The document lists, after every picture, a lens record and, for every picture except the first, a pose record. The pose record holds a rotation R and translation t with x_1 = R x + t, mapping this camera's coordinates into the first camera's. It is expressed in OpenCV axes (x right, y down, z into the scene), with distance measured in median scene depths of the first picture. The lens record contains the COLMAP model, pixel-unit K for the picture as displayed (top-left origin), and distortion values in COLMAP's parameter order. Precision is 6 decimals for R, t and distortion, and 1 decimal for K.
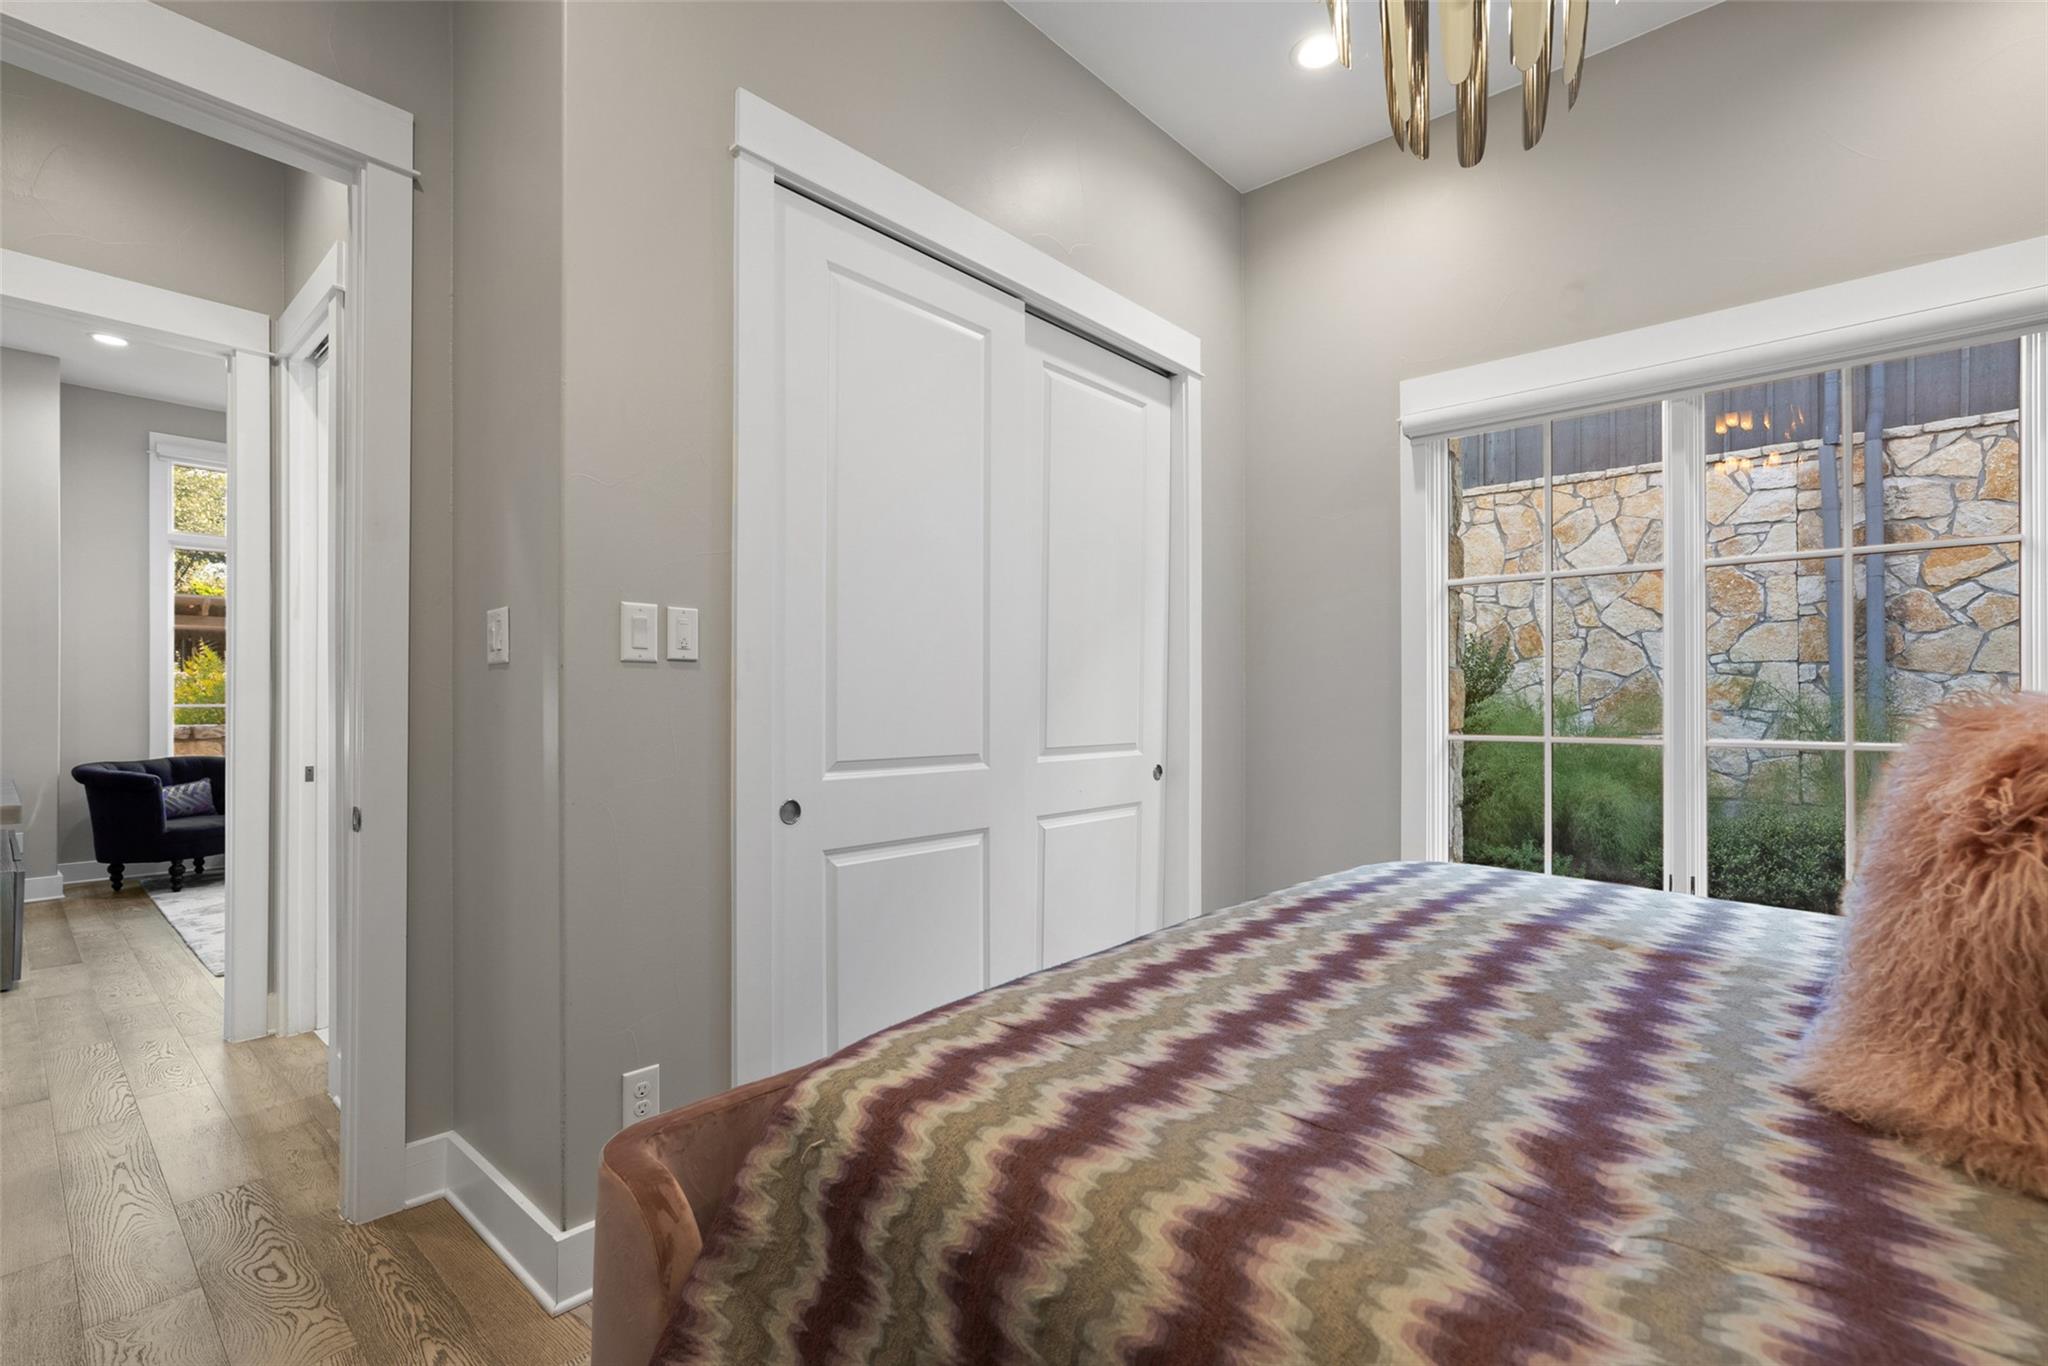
lens RADIAL K [[909.1, 0, 1018.7], [0, 909.1, 681.8], [0, 0, 1]] dist [-0.032041, 0.020338]
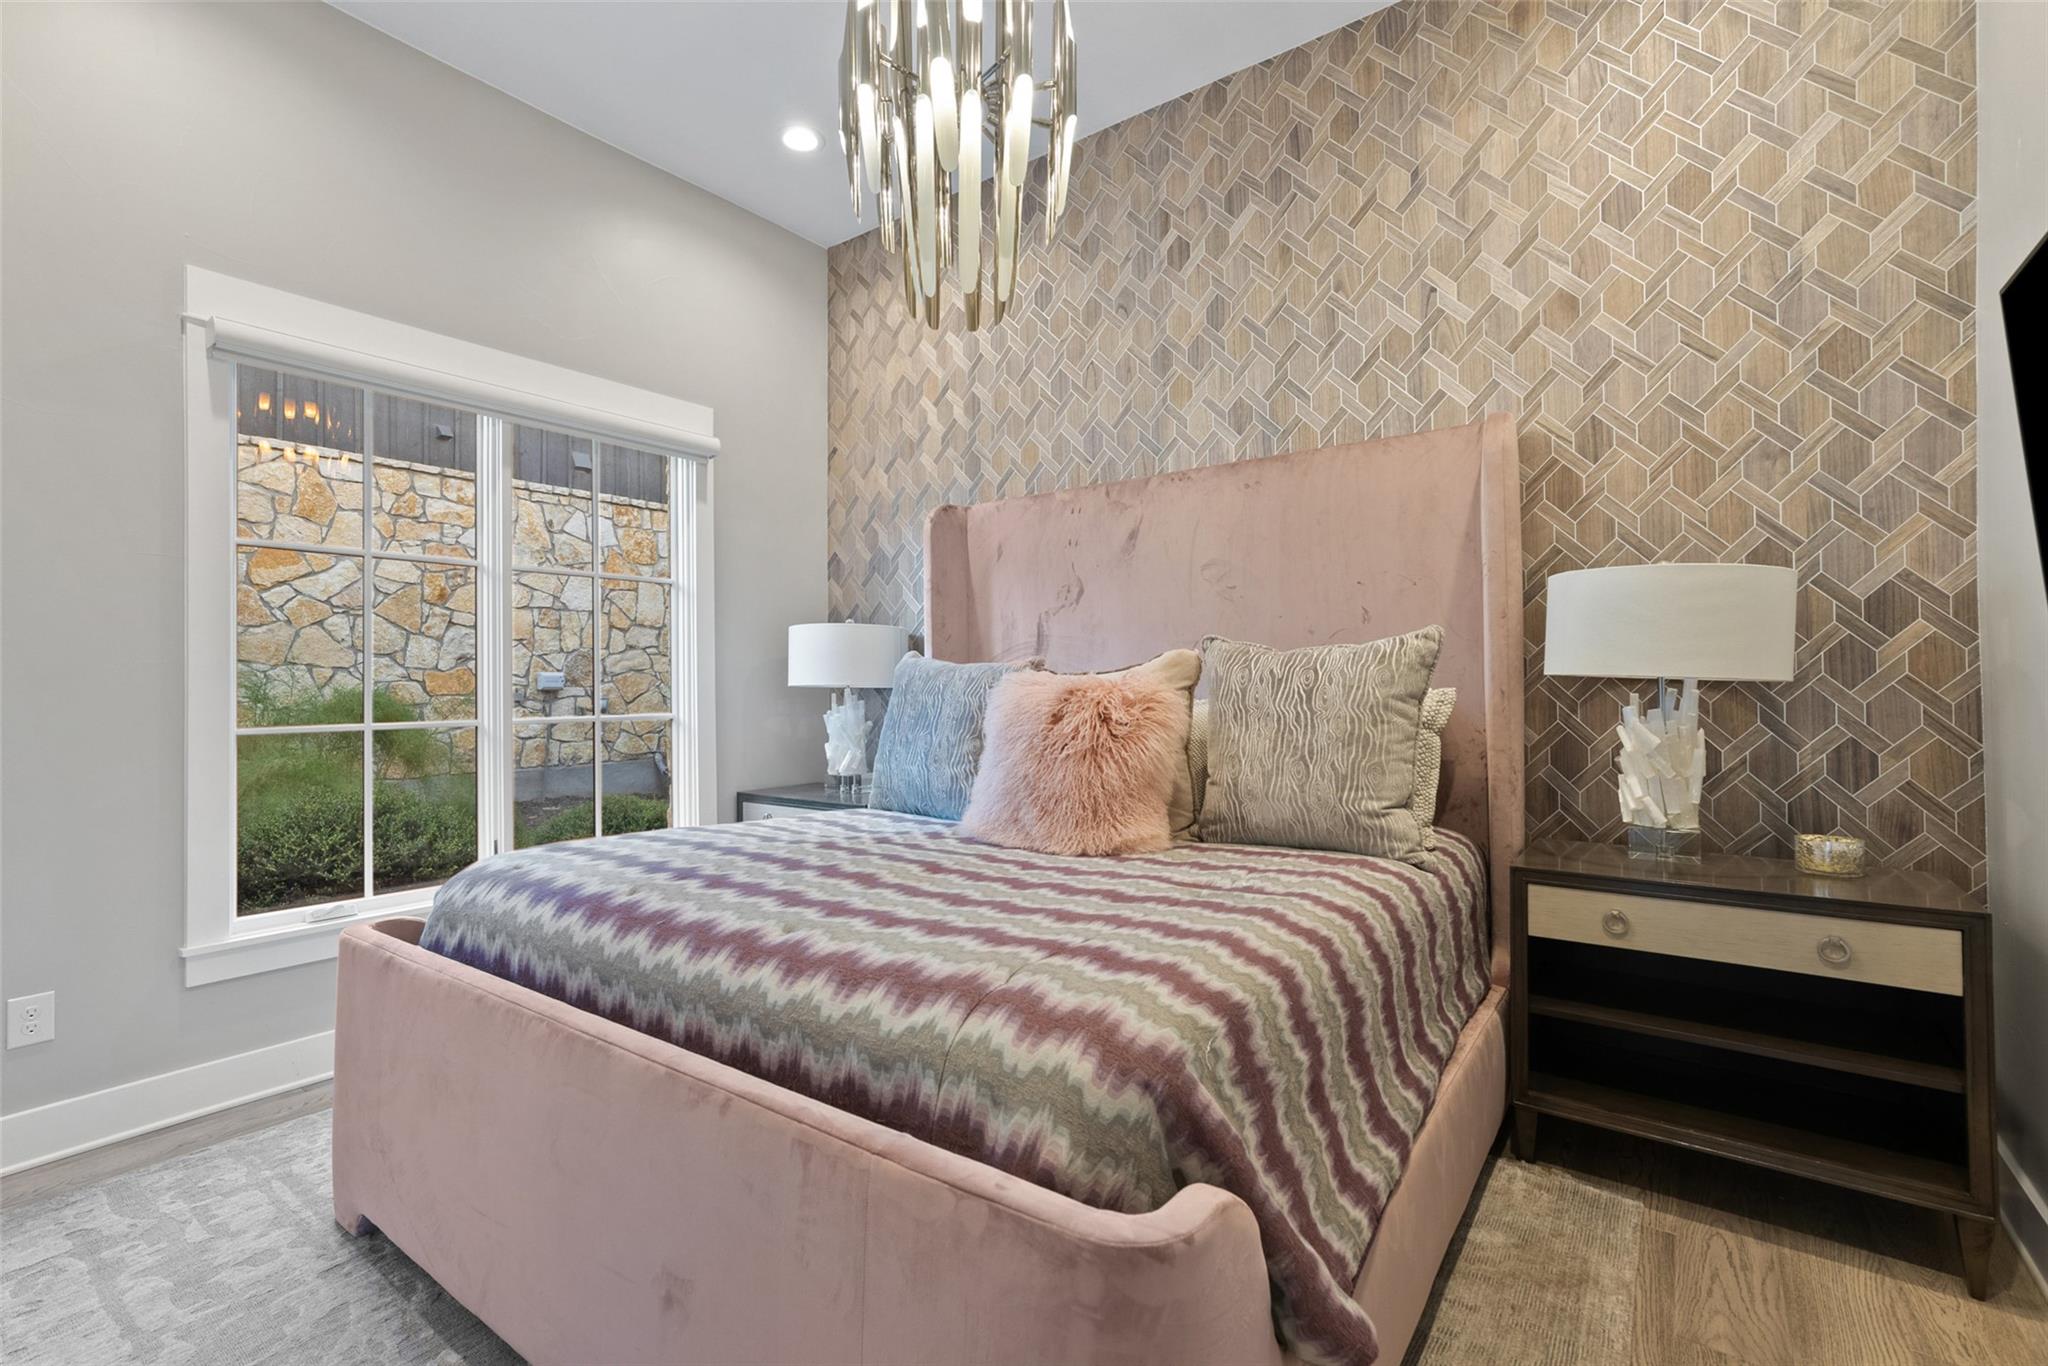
lens RADIAL K [[909.1, 0, 1018.7], [0, 909.1, 681.8], [0, 0, 1]] dist [-0.032041, 0.020338]
pose [[-0.087913, 0.003687, 0.996121, -0.273256], [-0.016288, 0.999854, -0.005139, 0.005785], [-0.995995, -0.016677, -0.087840, 0.264608]]
